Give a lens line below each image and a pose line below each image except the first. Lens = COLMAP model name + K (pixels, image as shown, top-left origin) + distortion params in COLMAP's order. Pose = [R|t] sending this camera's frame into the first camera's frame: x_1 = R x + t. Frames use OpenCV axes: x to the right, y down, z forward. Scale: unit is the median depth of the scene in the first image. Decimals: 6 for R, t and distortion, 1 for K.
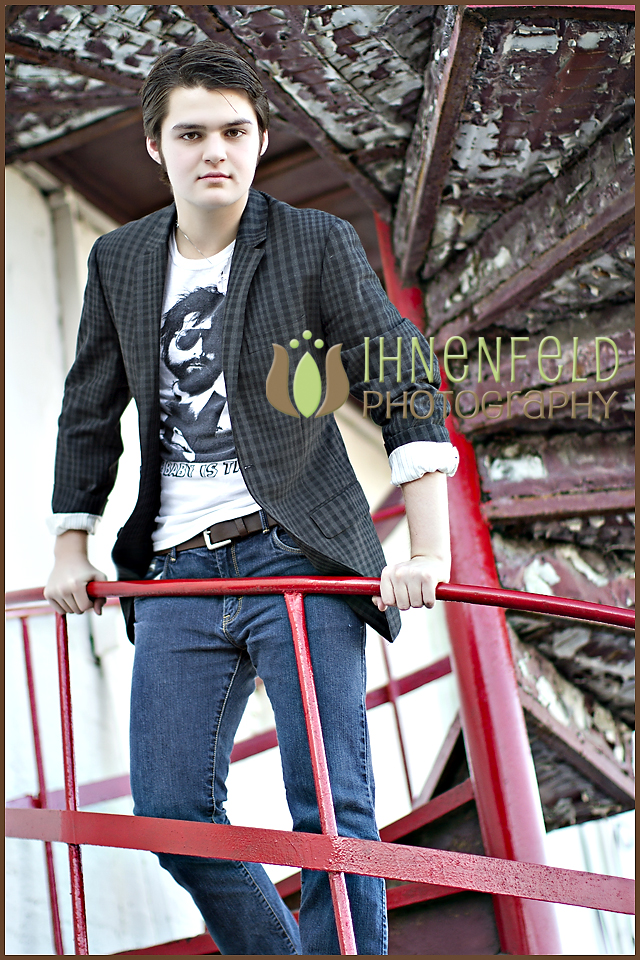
lens RADIAL K [[2161.2, 0, 320.0], [0, 2161.2, 480.0], [0, 0, 1]] dist [-0.189449, 0.102630]
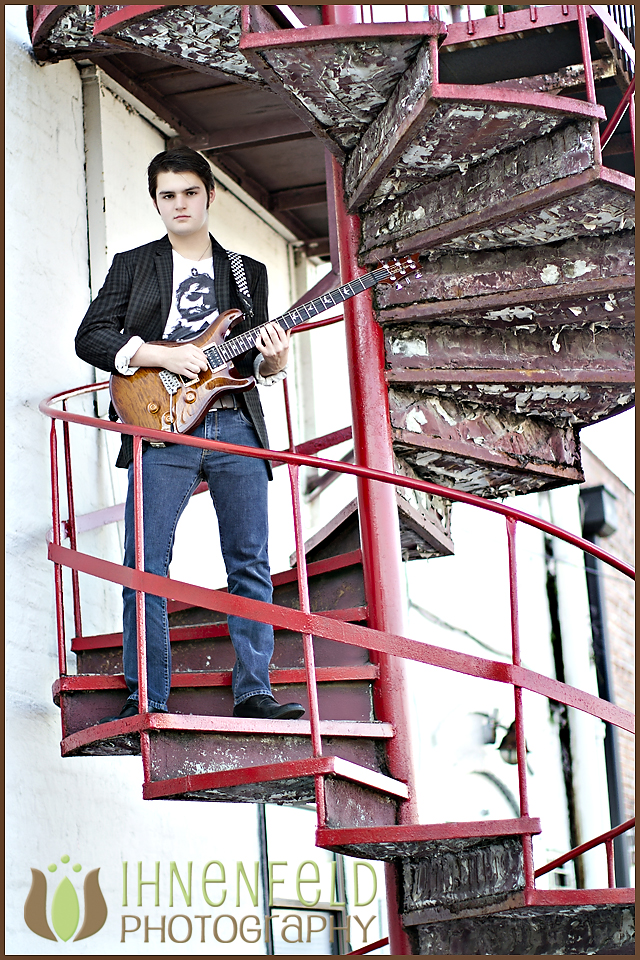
lens RADIAL K [[2161.2, 0, 320.0], [0, 2161.2, 480.0], [0, 0, 1]] dist [-0.189449, 0.102630]
pose [[0.986548, 0.099674, 0.129567, -0.164376], [-0.124160, 0.972450, 0.197294, -0.213538], [-0.106332, -0.210727, 0.971745, -0.513347]]
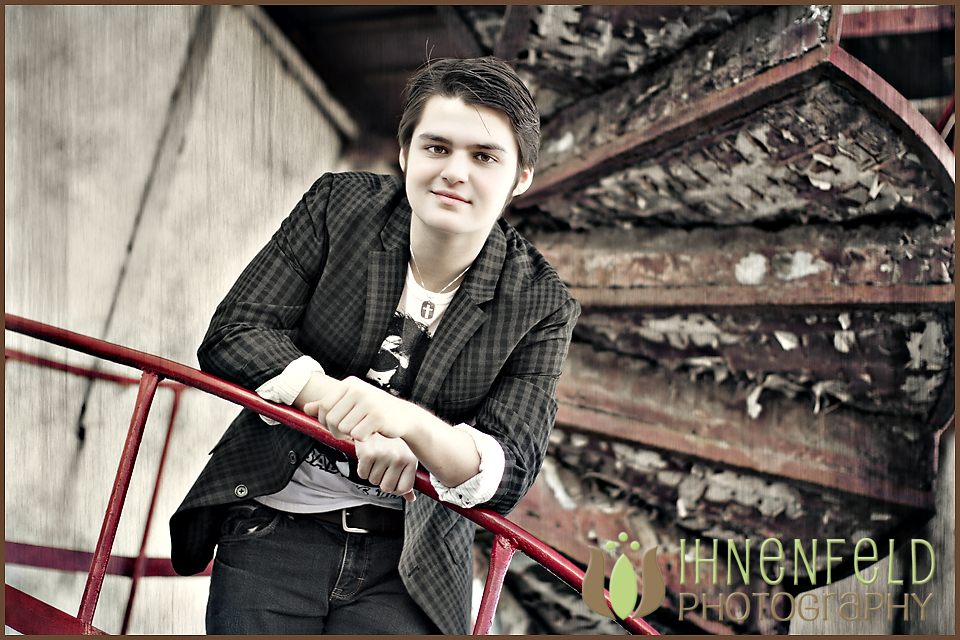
lens RADIAL K [[2161.2, 0, 480.0], [0, 2161.2, 320.0], [0, 0, 1]] dist [-0.189449, 0.102630]
pose [[0.947761, 0.308240, -0.082076, 0.152946], [-0.311465, 0.949797, -0.029592, 0.011025], [0.068834, 0.053610, 0.996187, 0.055505]]
